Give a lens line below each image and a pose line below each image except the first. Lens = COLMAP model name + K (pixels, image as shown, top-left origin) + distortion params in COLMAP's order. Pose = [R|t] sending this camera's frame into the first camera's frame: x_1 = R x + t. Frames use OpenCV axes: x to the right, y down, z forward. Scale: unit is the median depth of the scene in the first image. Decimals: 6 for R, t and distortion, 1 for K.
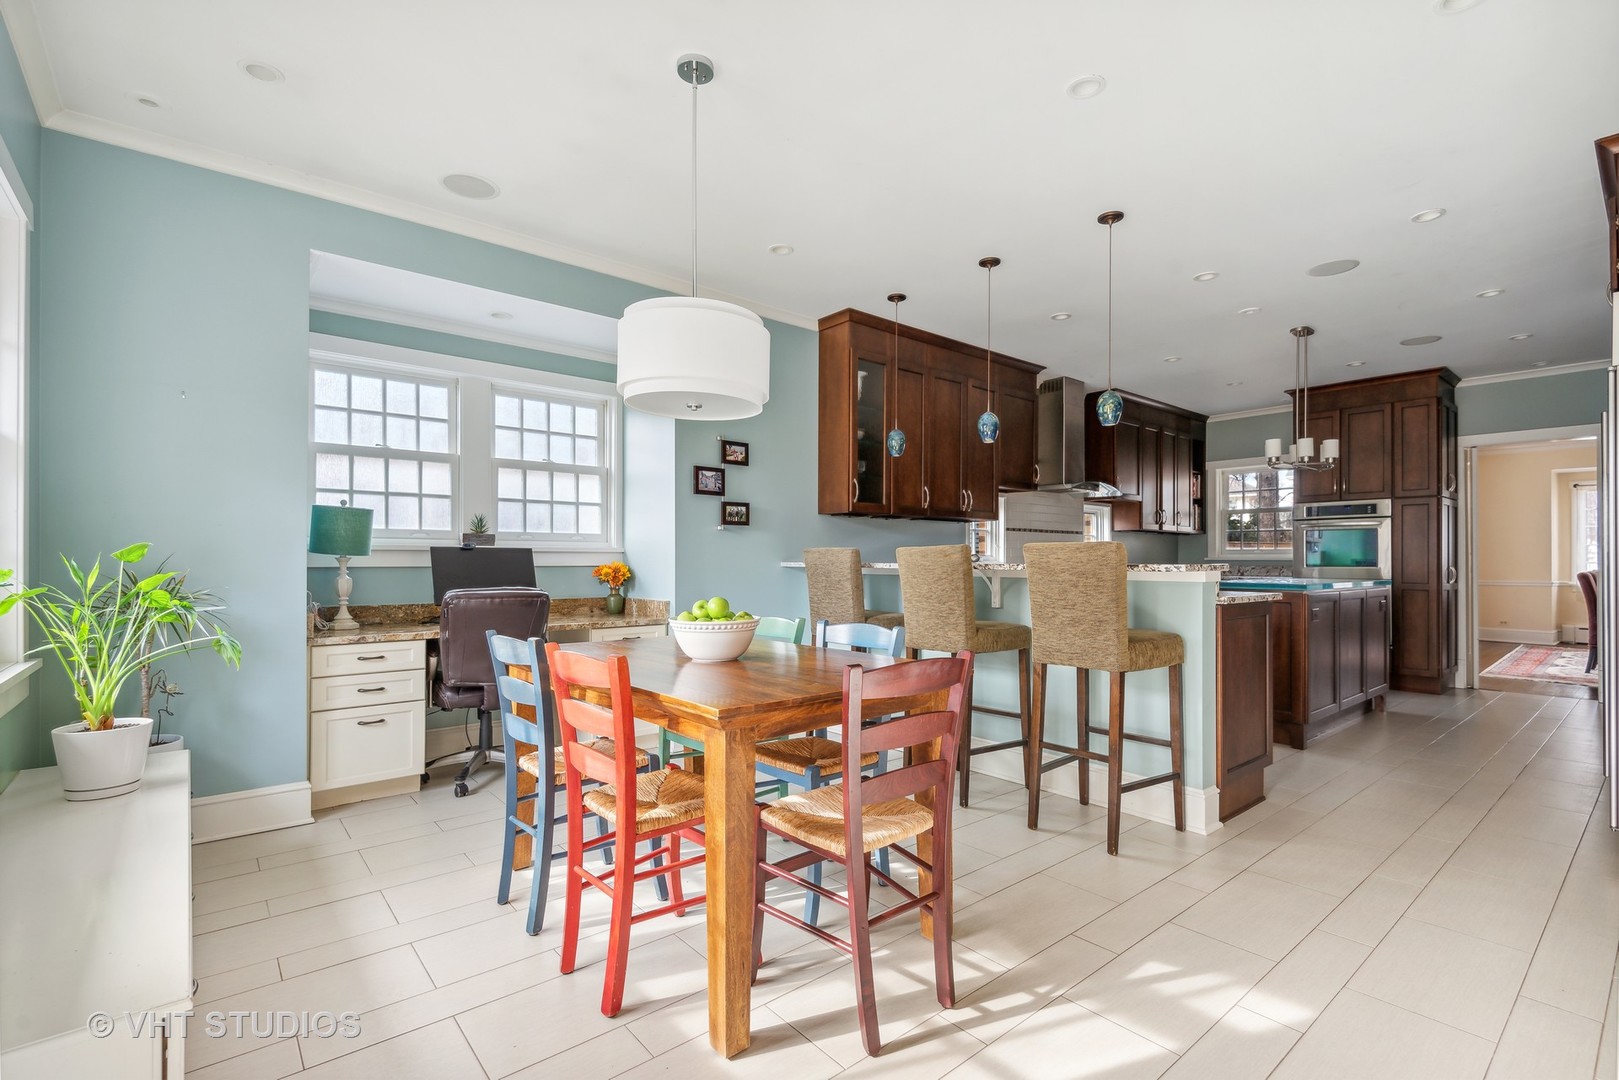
lens RADIAL K [[738.1, 0, 820.4], [0, 738.1, 553.5], [0, 0, 1]] dist [0.010046, -0.001045]
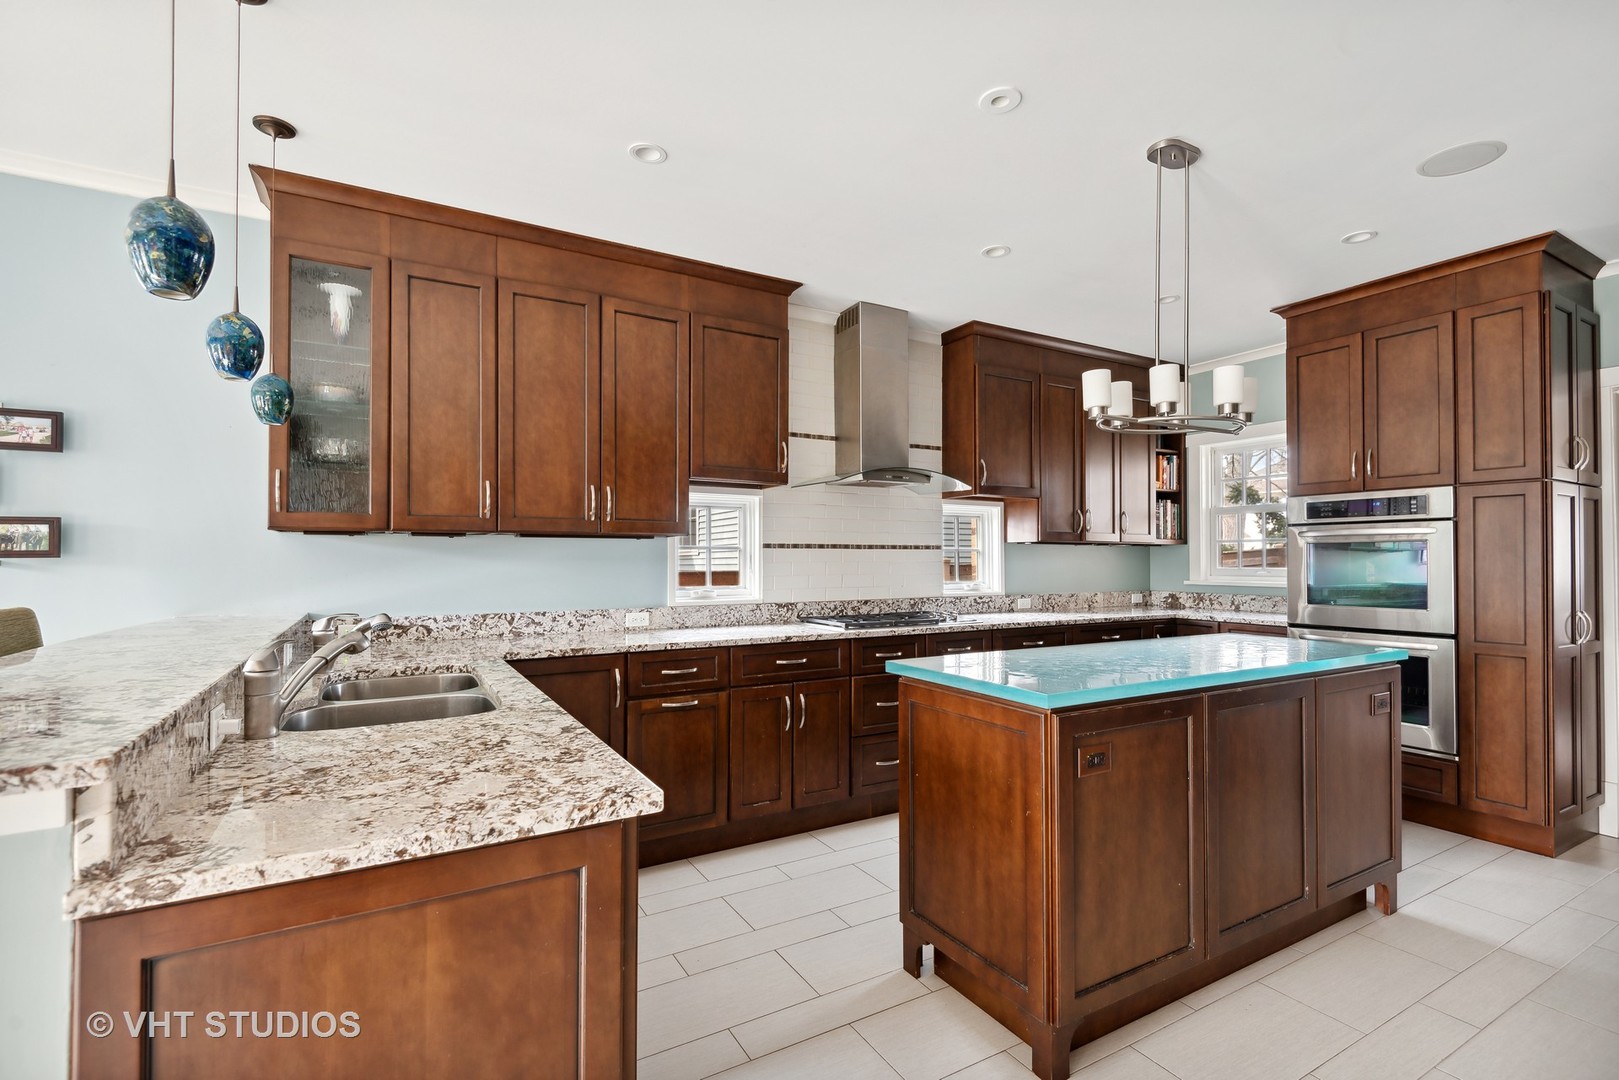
lens RADIAL K [[738.1, 0, 801.5], [0, 738.1, 547.3], [0, 0, 1]] dist [0.010046, -0.001045]
pose [[0.984908, -0.006191, -0.172970, 0.390423], [0.005109, 0.999965, -0.006700, -0.027310], [0.173005, 0.005715, 0.984904, 0.375989]]
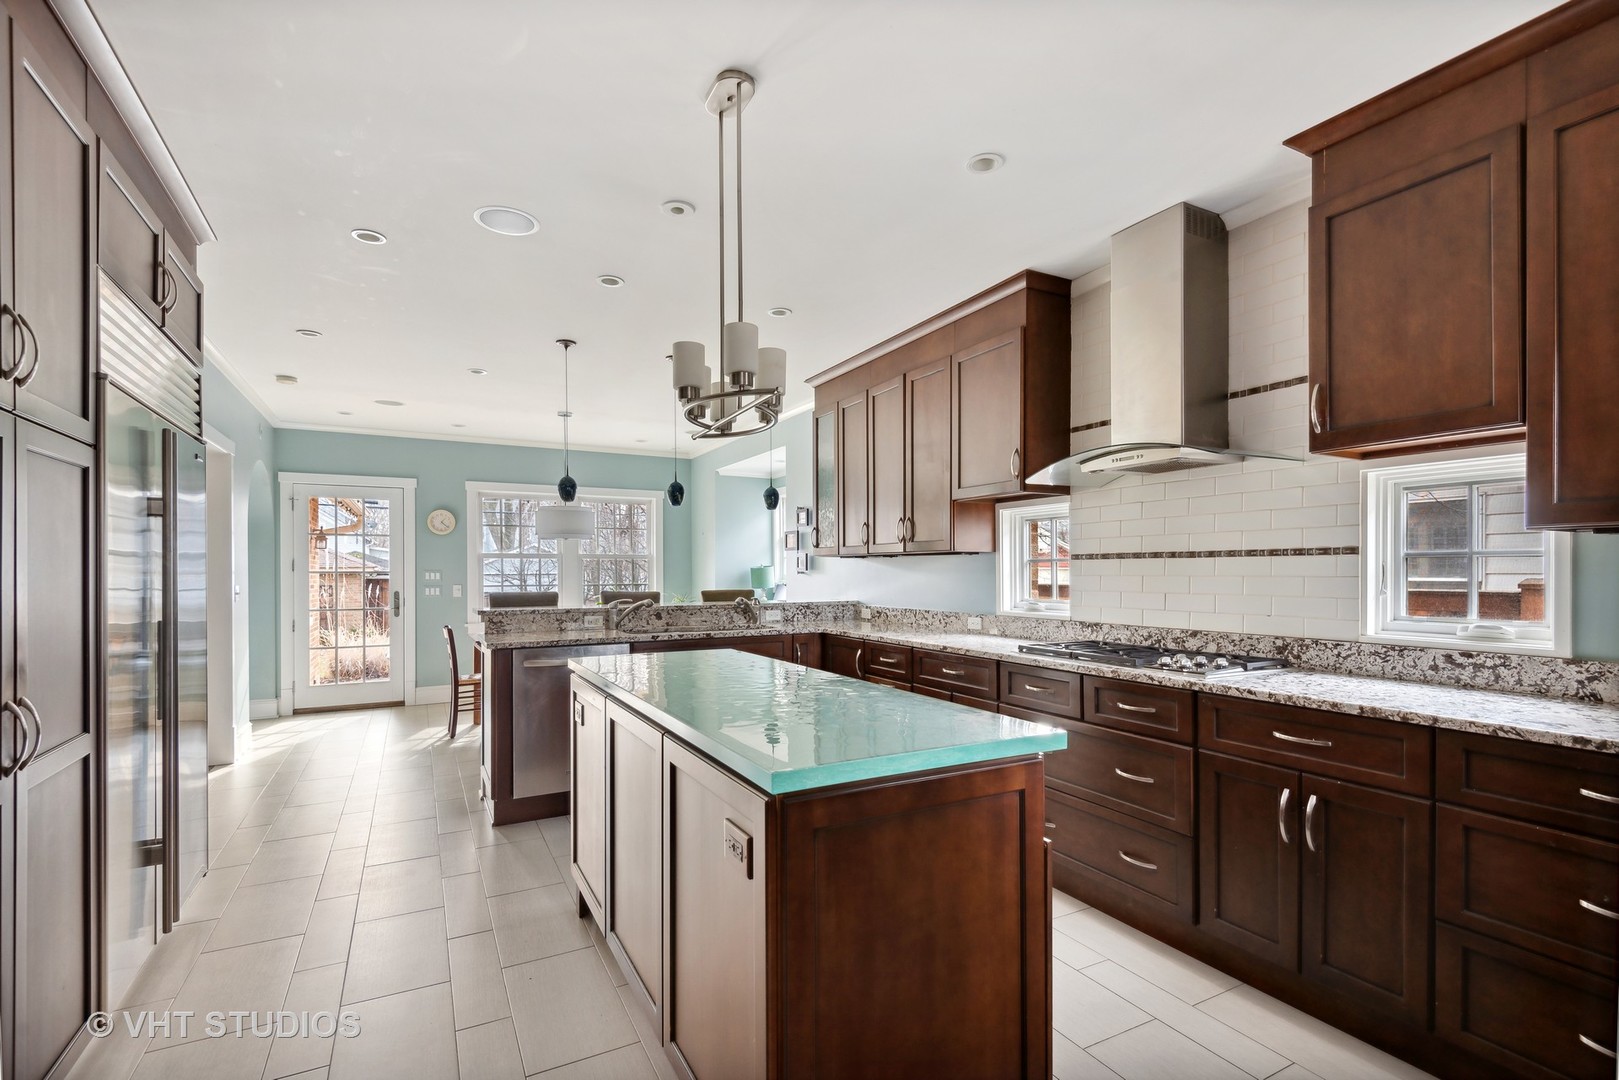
lens RADIAL K [[738.1, 0, 797.0], [0, 738.1, 569.6], [0, 0, 1]] dist [0.010046, -0.001045]
pose [[-0.223406, -0.008252, -0.974690, 0.809327], [0.004521, 0.999945, -0.009502, -0.019700], [0.974715, -0.006529, -0.223357, 0.860284]]
